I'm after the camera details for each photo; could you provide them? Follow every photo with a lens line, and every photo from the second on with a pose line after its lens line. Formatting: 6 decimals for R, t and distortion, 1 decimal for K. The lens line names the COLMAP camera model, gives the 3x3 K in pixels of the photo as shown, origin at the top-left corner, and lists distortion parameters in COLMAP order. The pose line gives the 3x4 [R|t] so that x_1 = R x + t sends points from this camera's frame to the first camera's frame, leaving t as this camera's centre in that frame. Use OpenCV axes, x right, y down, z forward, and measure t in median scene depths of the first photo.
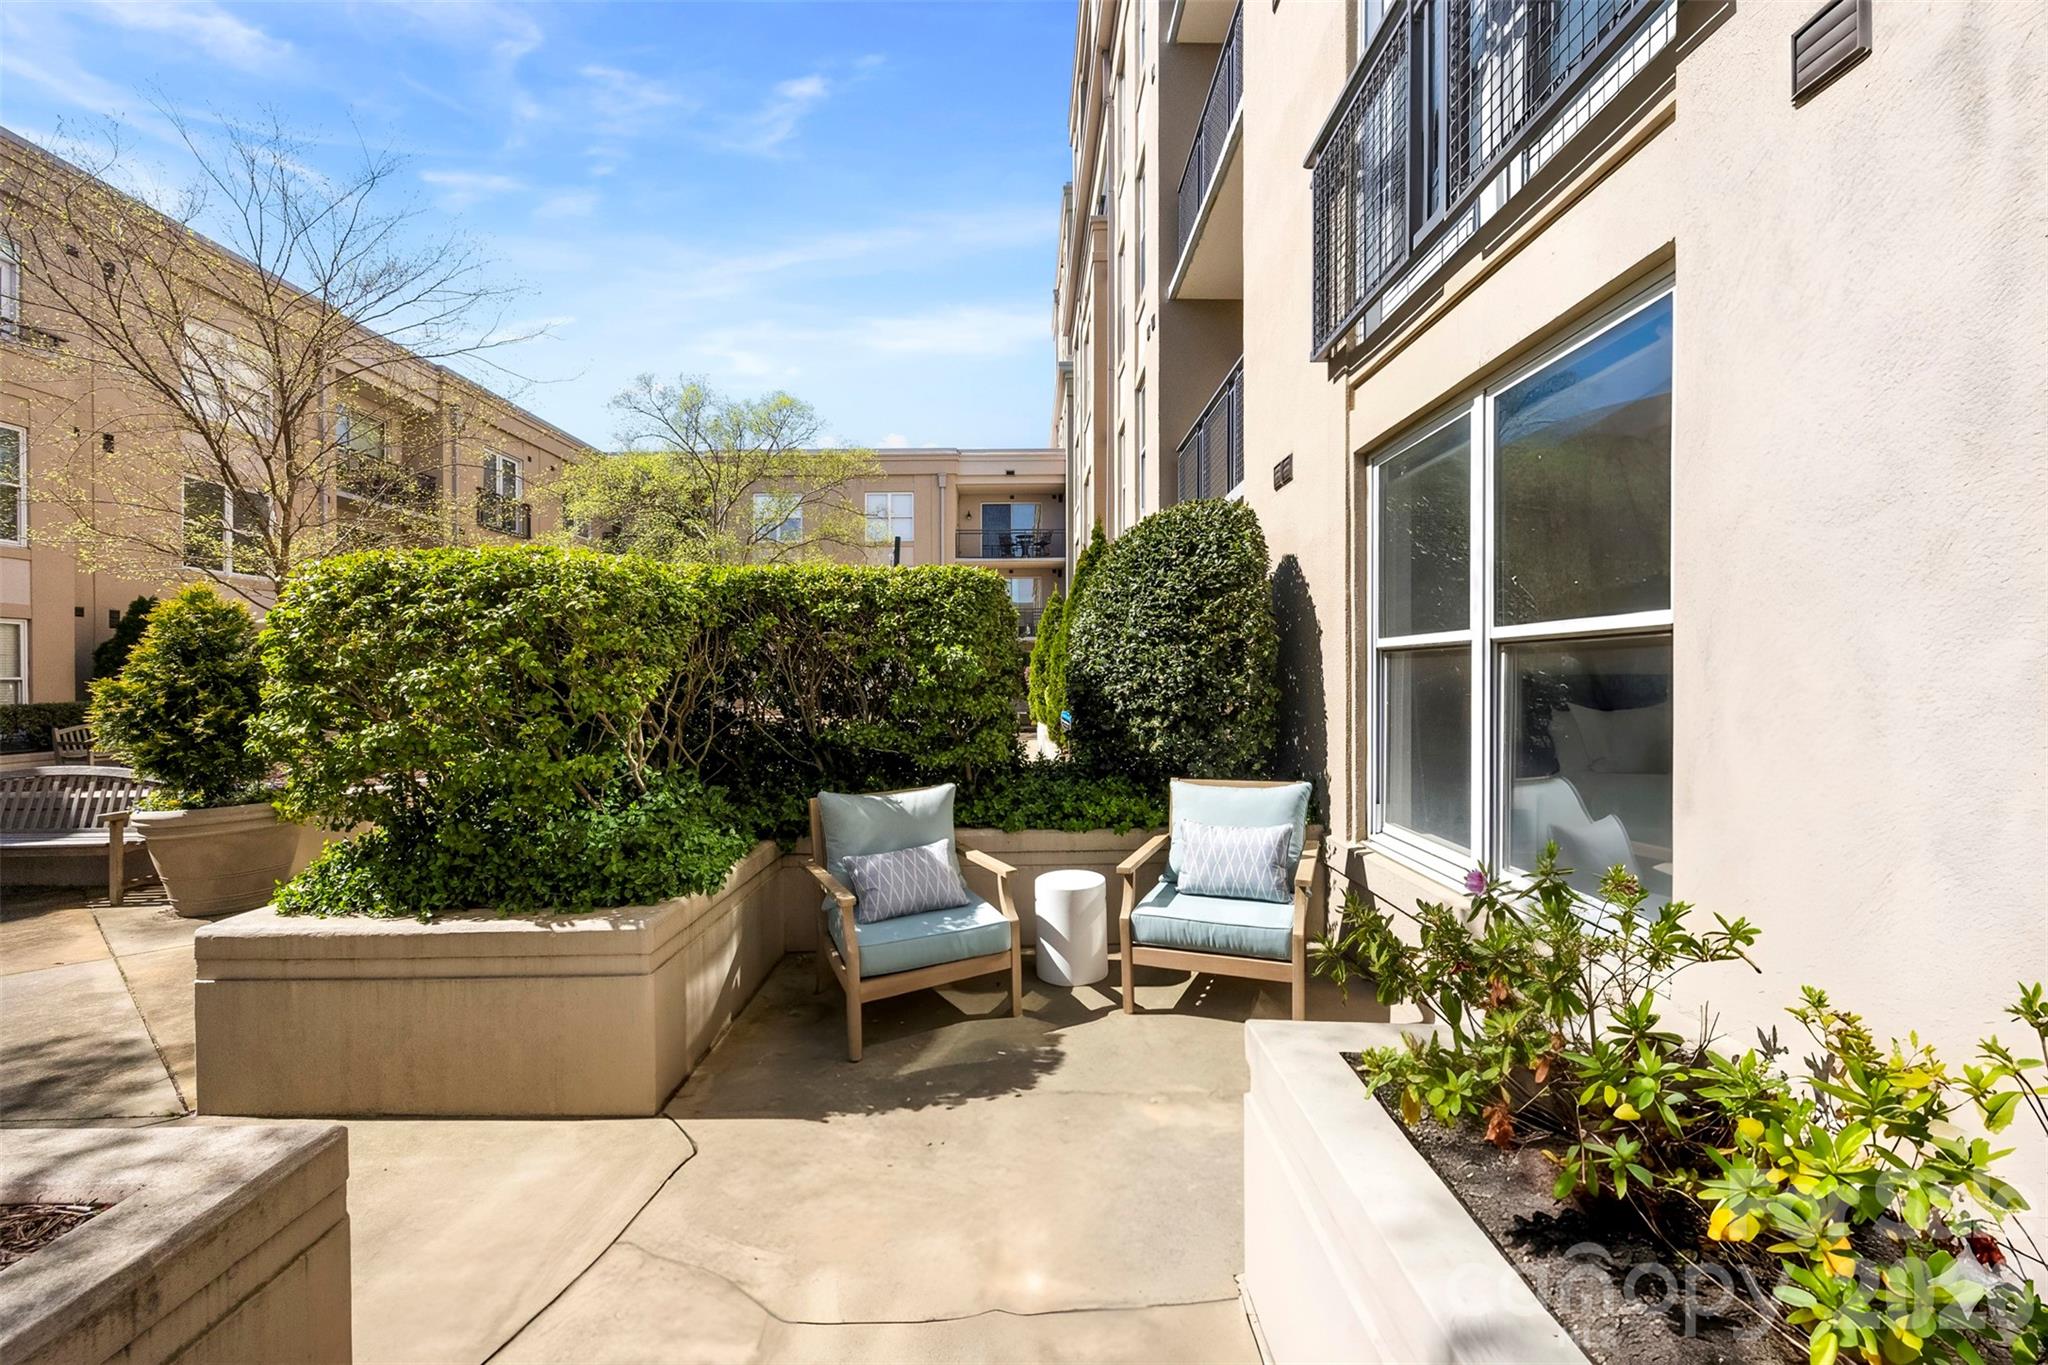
lens RADIAL K [[800.5, 0, 1024.2], [0, 800.5, 689.5], [0, 0, 1]] dist [0.000098, -0.000013]
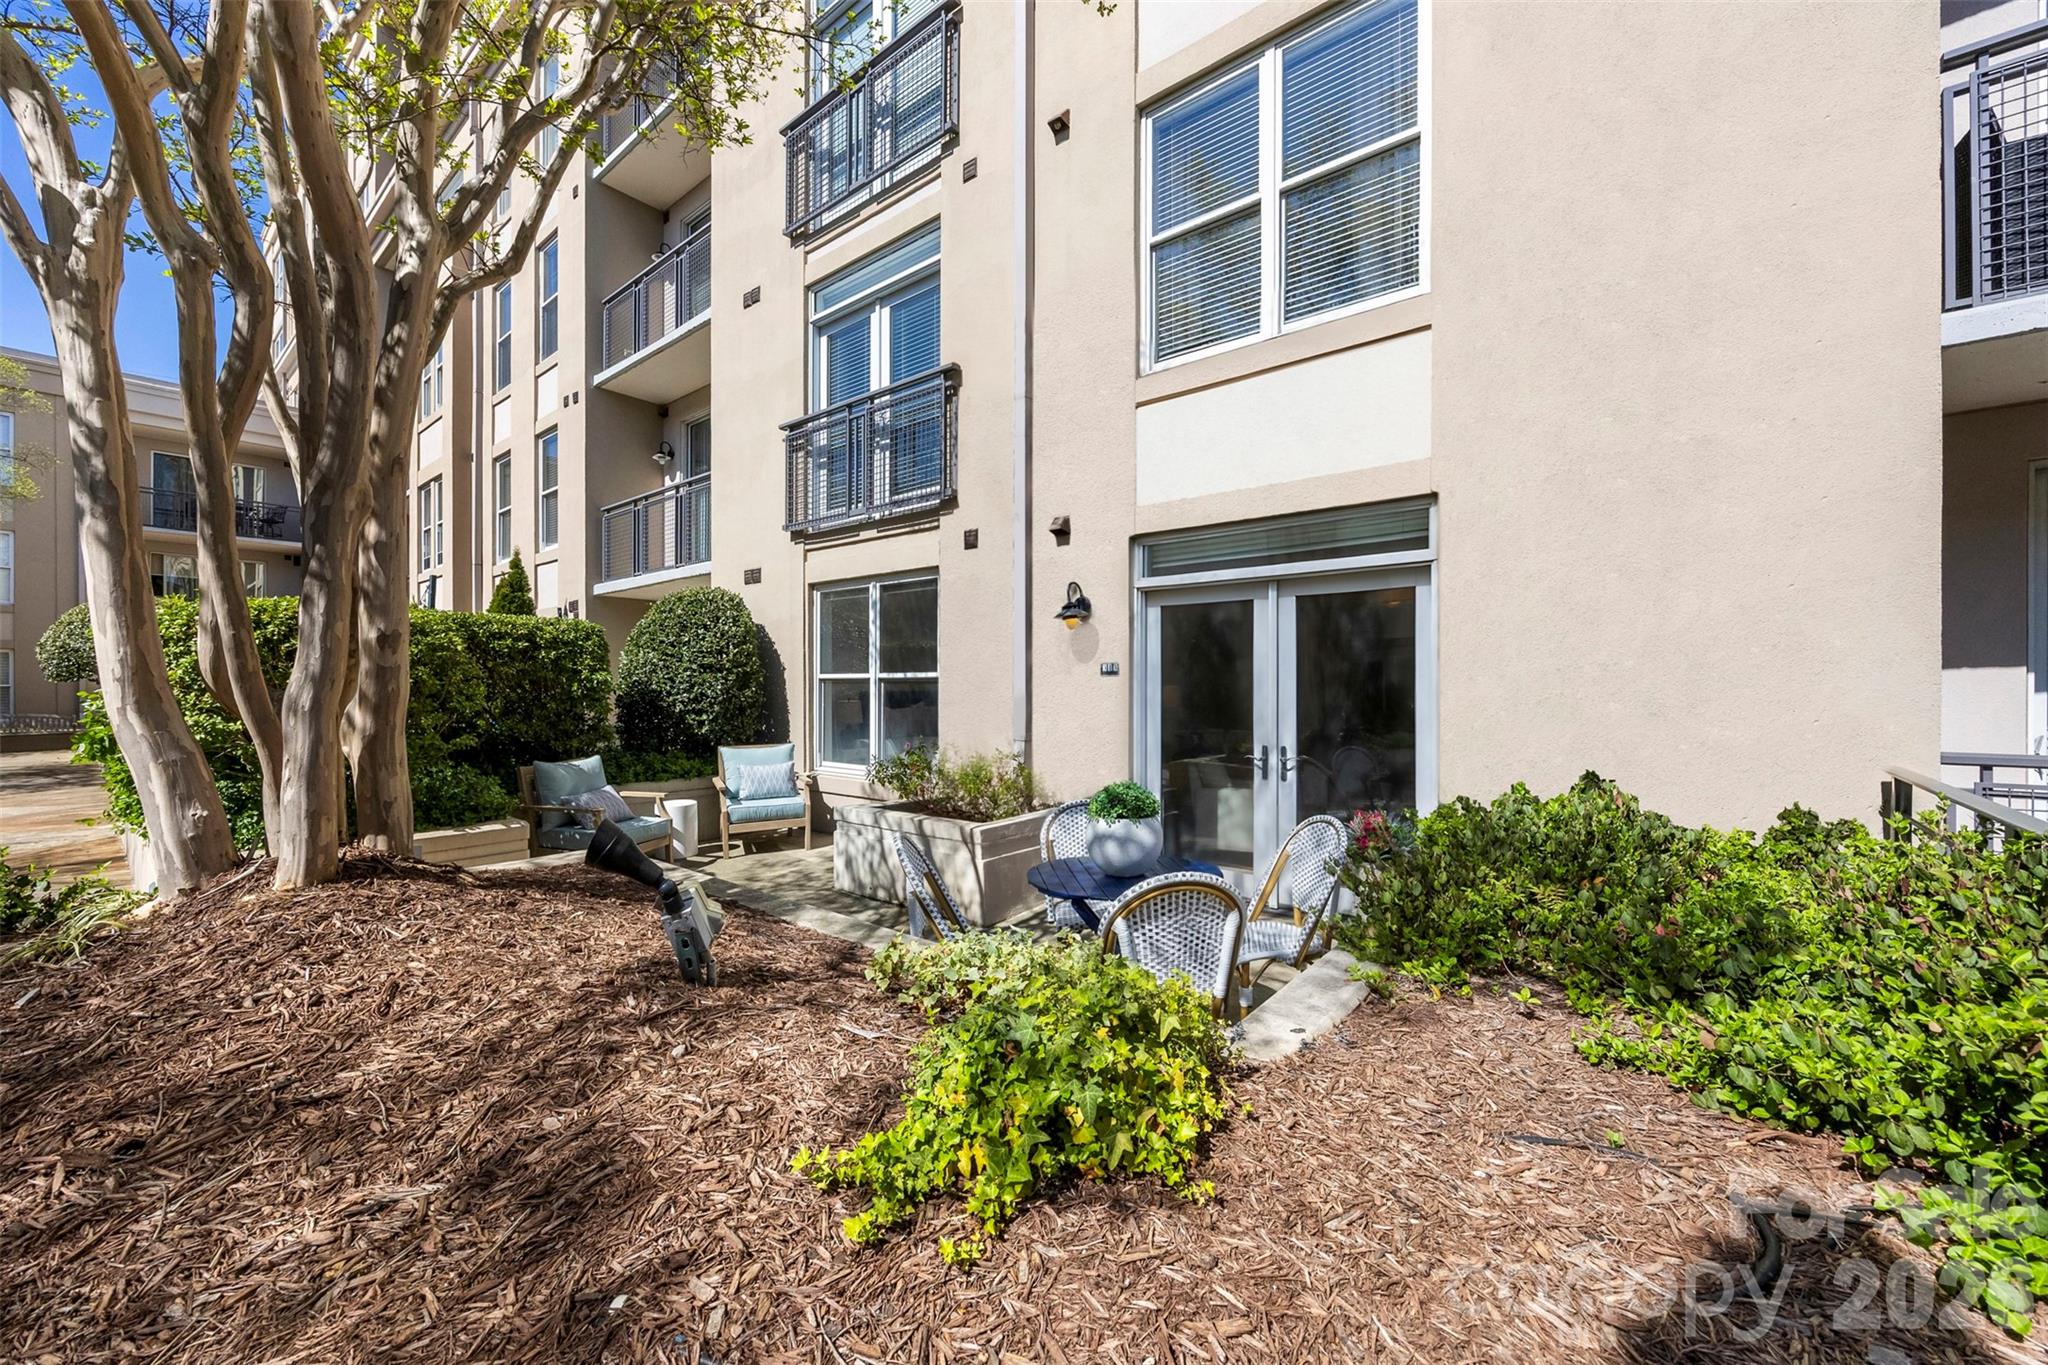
lens RADIAL K [[800.5, 0, 1024.2], [0, 800.5, 689.5], [0, 0, 1]] dist [0.000098, -0.000013]
pose [[0.656413, 0.007189, 0.754367, -0.737642], [0.004534, 0.999899, -0.013474, 0.007717], [-0.754388, 0.012265, 0.656314, -0.732099]]
